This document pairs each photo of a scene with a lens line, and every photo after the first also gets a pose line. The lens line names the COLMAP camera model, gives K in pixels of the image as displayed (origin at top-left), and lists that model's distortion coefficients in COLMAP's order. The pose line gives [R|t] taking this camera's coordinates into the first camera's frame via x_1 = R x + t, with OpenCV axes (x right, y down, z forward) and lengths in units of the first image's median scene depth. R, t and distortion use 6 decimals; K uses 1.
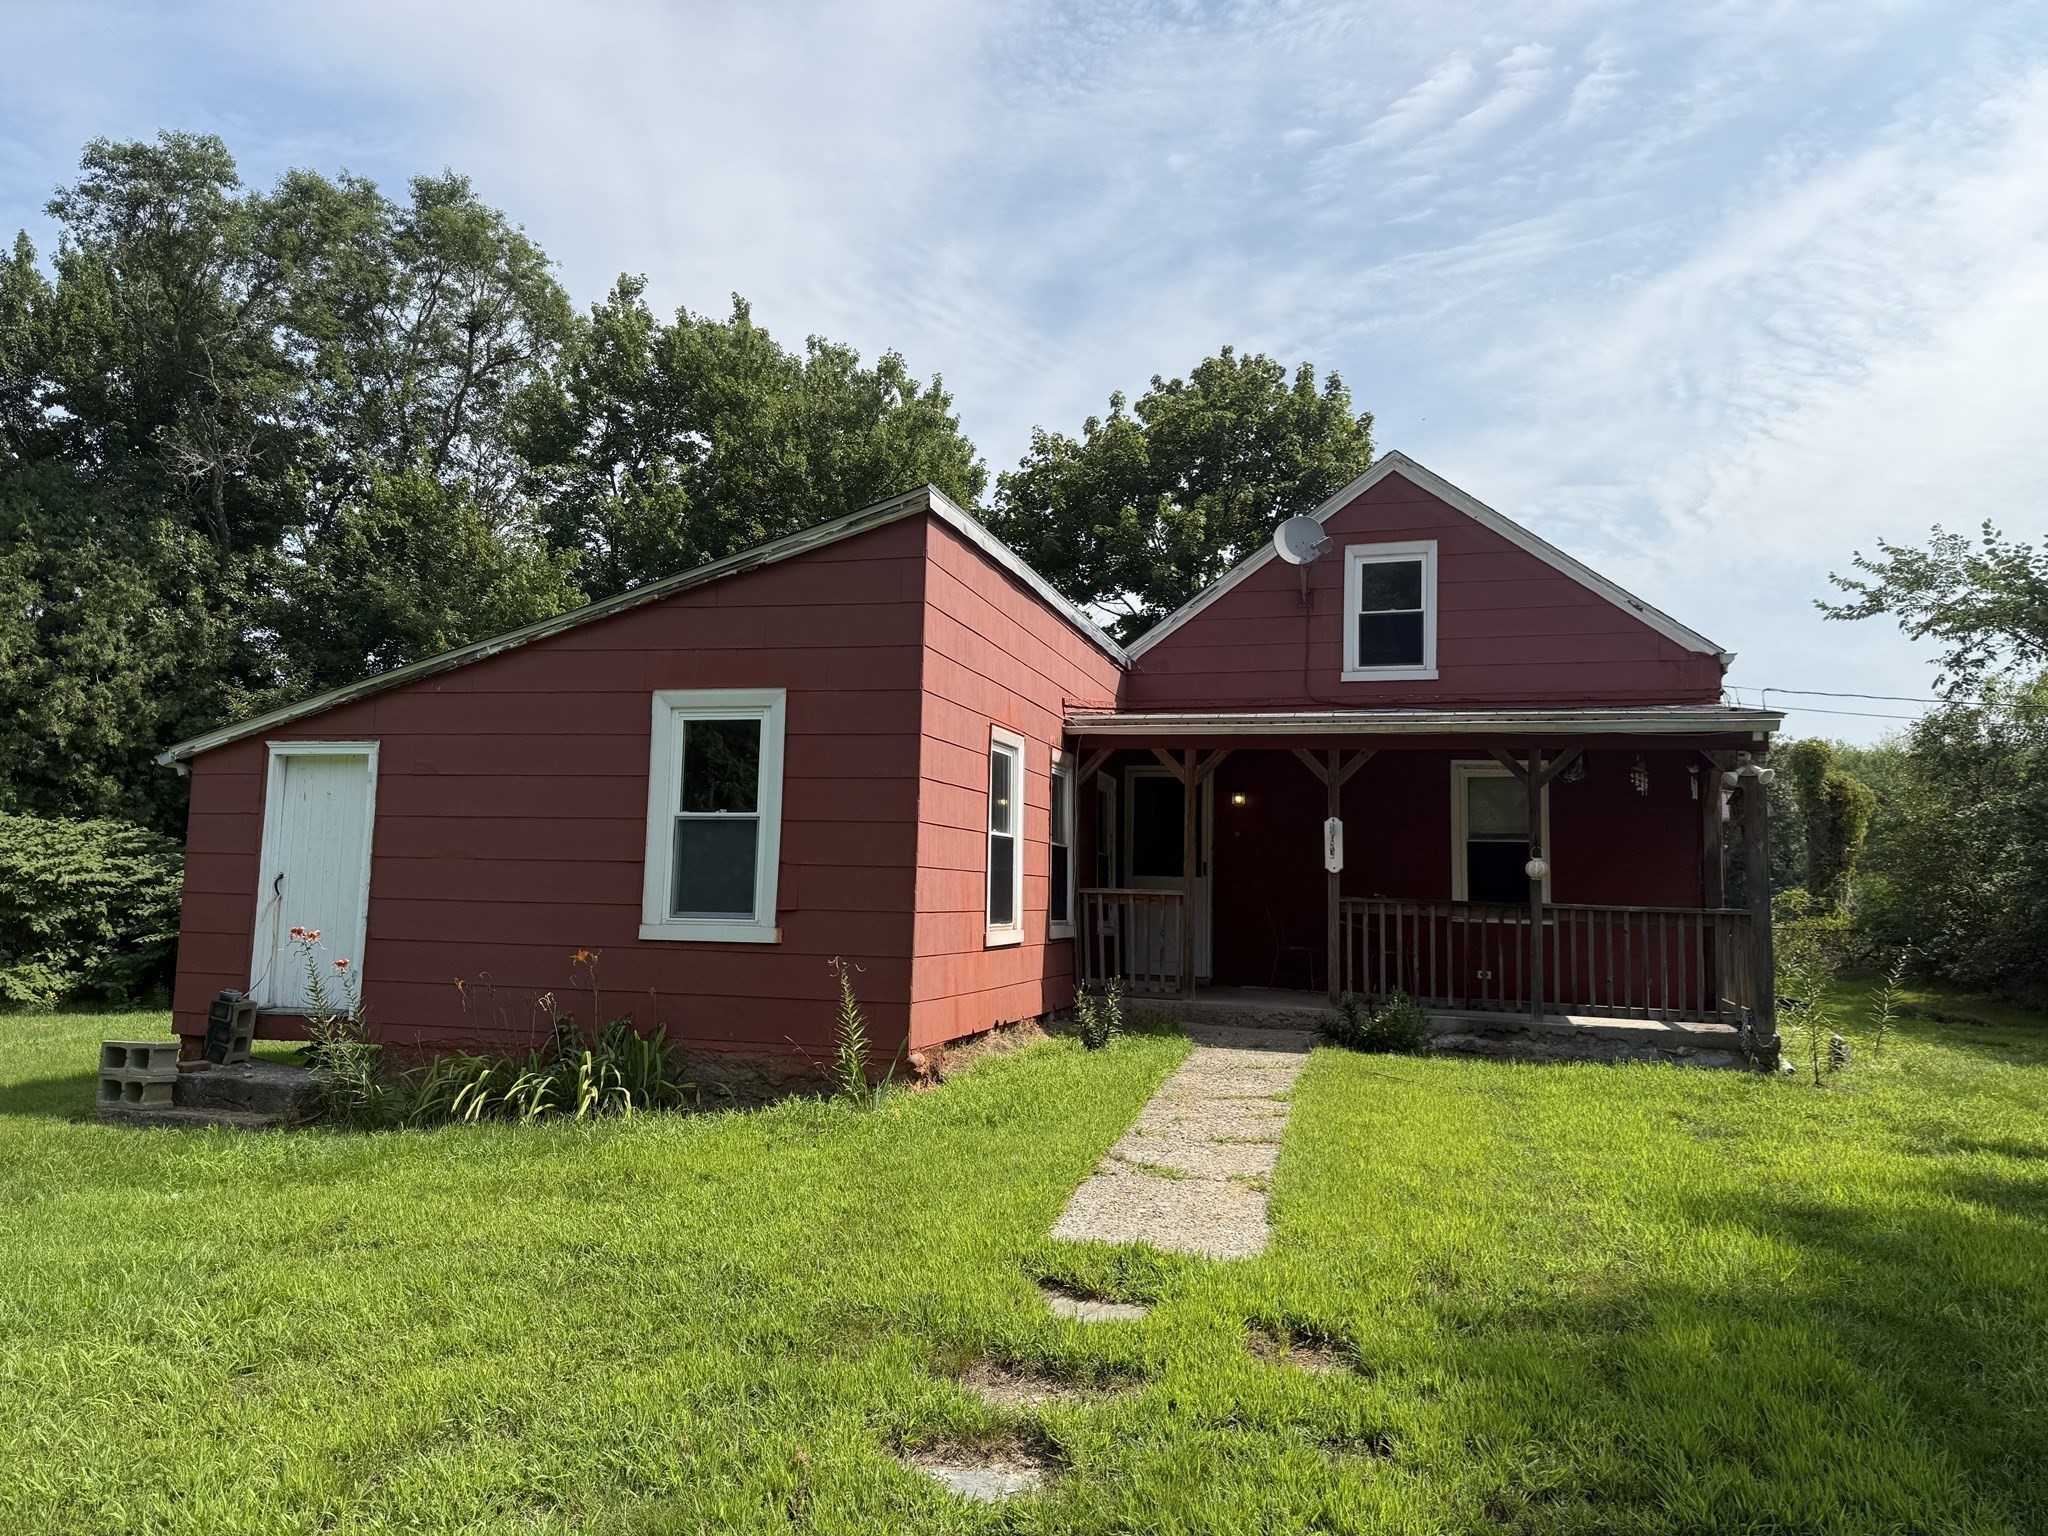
lens RADIAL K [[1430.8, 0, 1024.0], [0, 1430.8, 768.0], [0, 0, 1]] dist [0.101603, -0.154240]
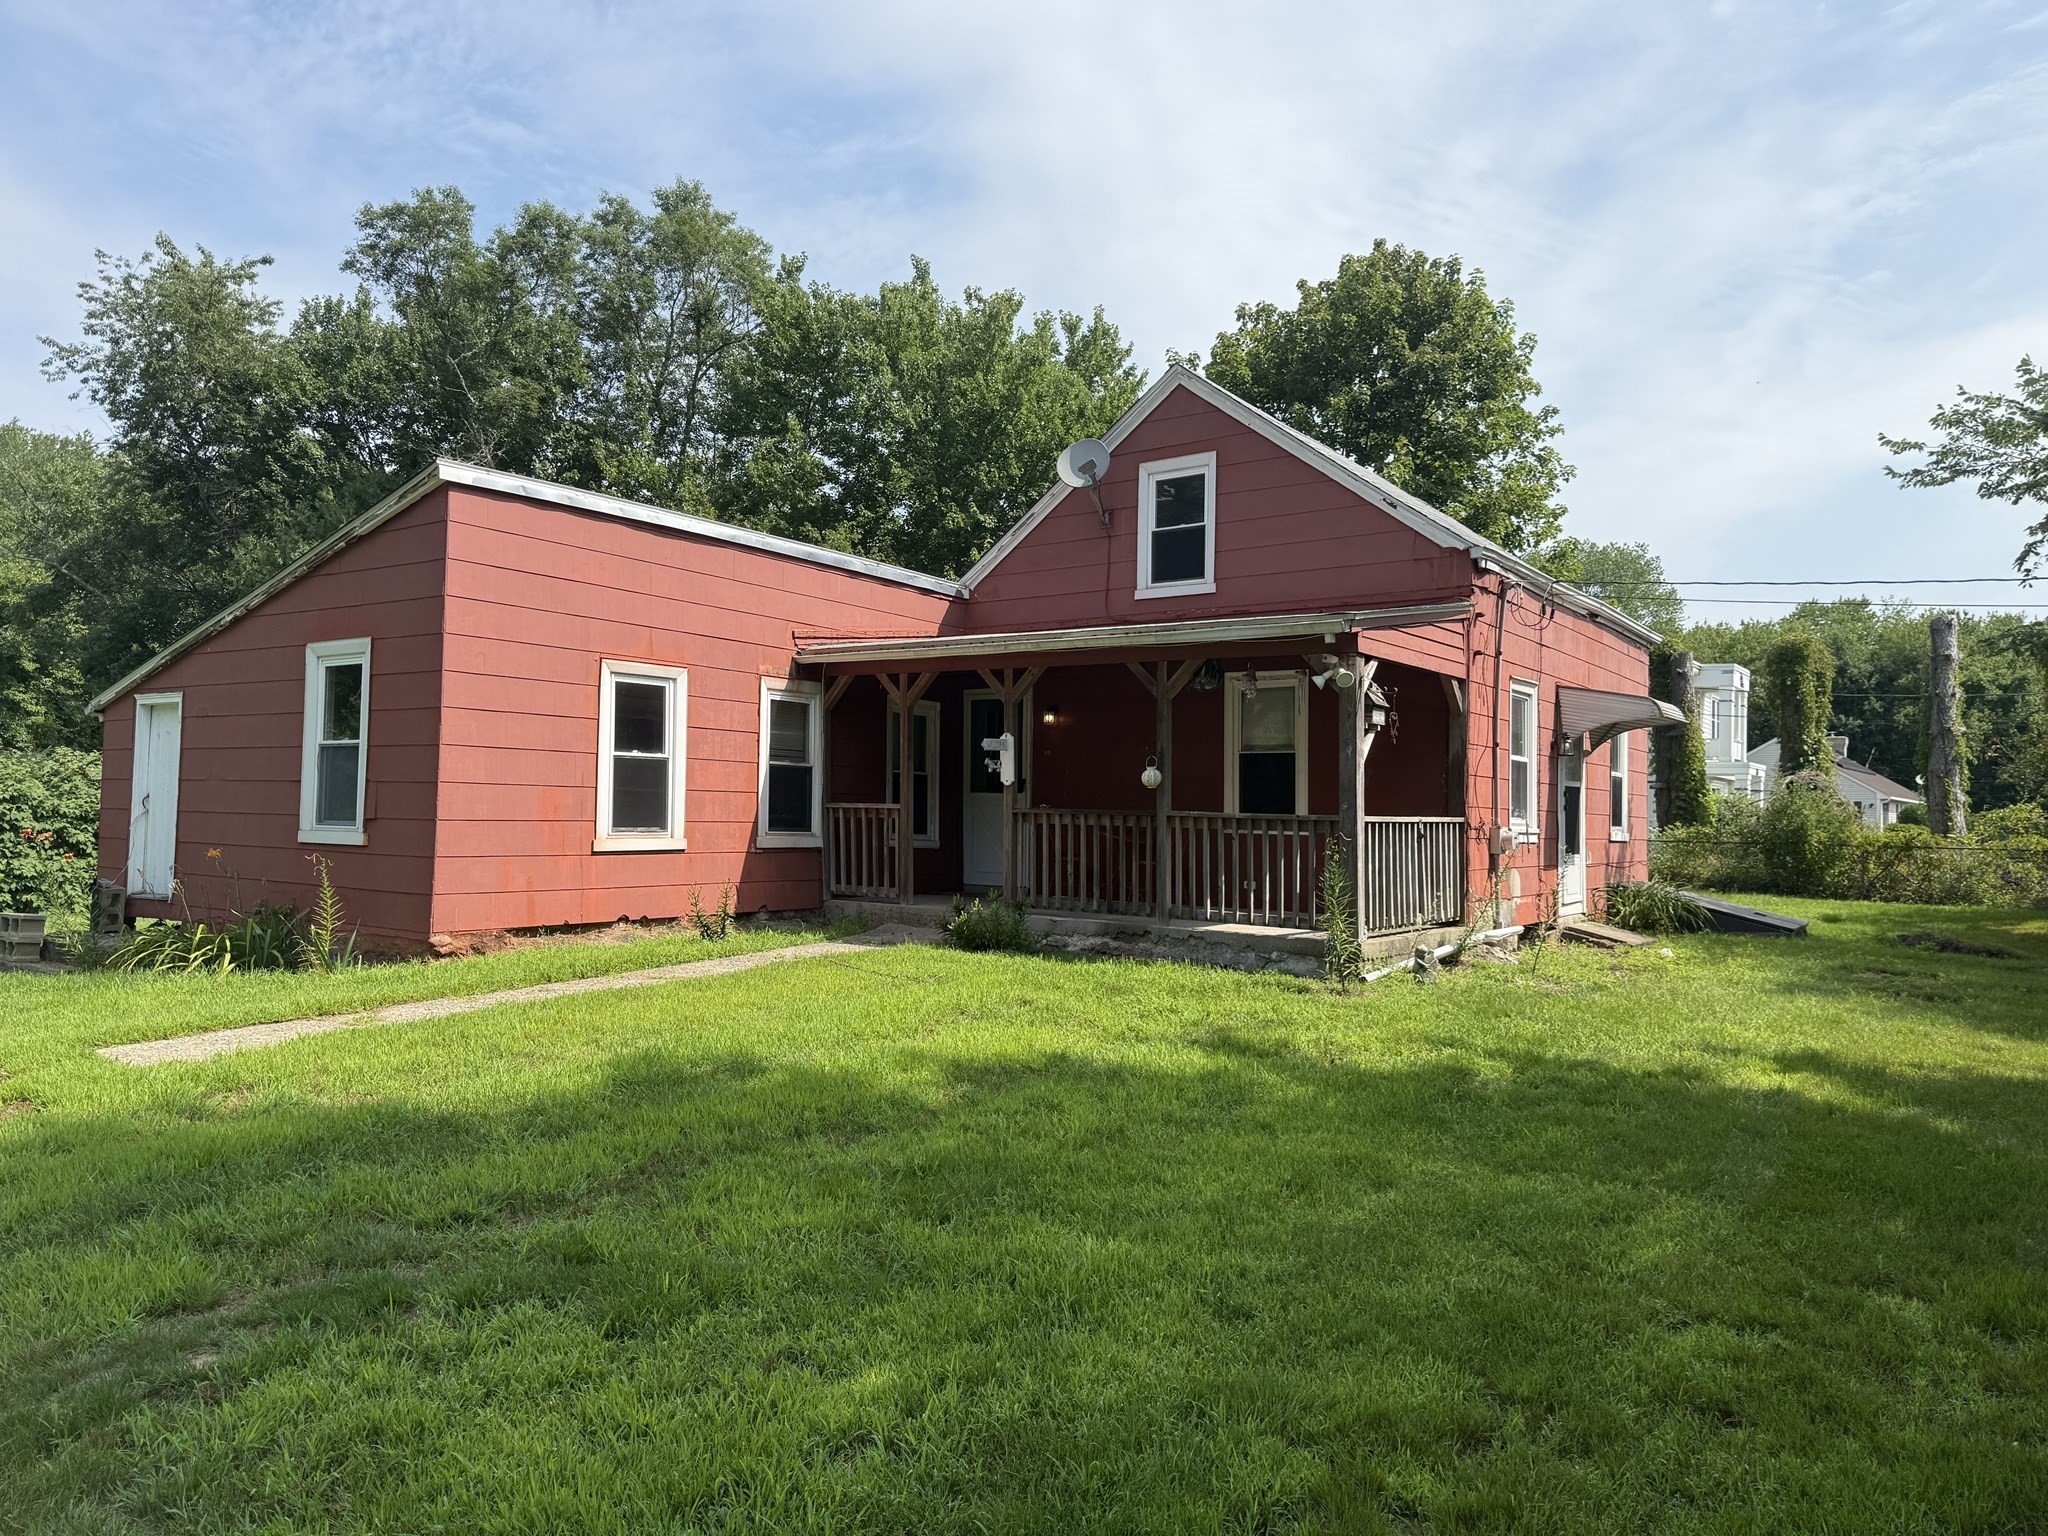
lens RADIAL K [[1430.8, 0, 1024.0], [0, 1430.8, 768.0], [0, 0, 1]] dist [0.101603, -0.154240]
pose [[0.942666, -0.016837, -0.333312, 0.572982], [0.032775, 0.998569, 0.042251, 0.016062], [0.332124, -0.050753, 0.941869, 0.014030]]
